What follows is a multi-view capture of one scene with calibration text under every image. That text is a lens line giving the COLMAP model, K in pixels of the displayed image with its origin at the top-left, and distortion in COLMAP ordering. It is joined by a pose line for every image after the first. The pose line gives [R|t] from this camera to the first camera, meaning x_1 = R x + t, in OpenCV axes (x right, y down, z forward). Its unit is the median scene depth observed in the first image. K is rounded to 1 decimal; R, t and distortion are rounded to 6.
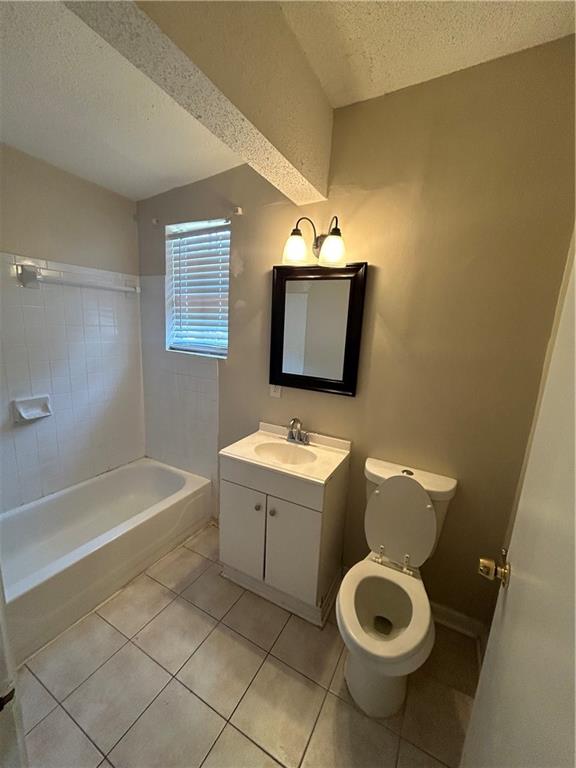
lens RADIAL K [[306.1, 0, 287.0], [0, 306.1, 387.1], [0, 0, 1]] dist [-0.000160, 0.000052]
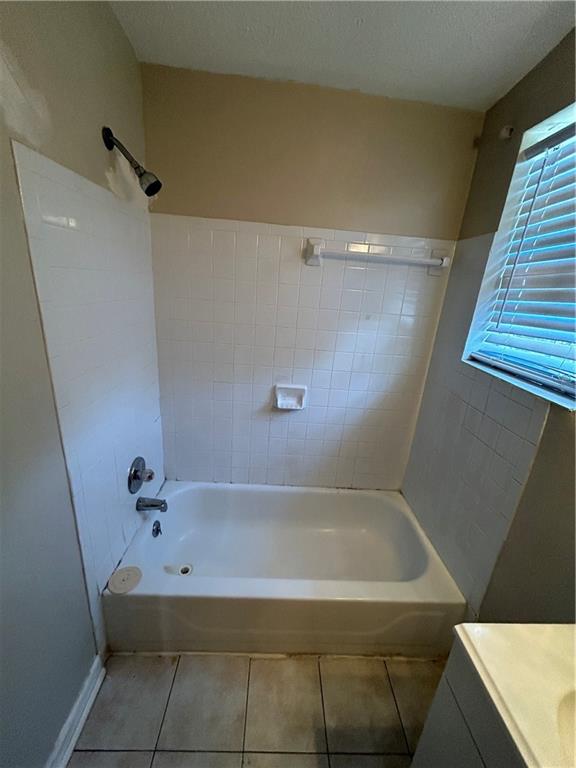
lens RADIAL K [[311.8, 0, 290.0], [0, 311.8, 384.2], [0, 0, 1]] dist [0.001090, 0.000256]
pose [[0.511310, 0.255619, -0.820501, -0.049527], [-0.225046, 0.961250, 0.159227, -0.102473], [0.829407, 0.103236, 0.549022, 0.400768]]
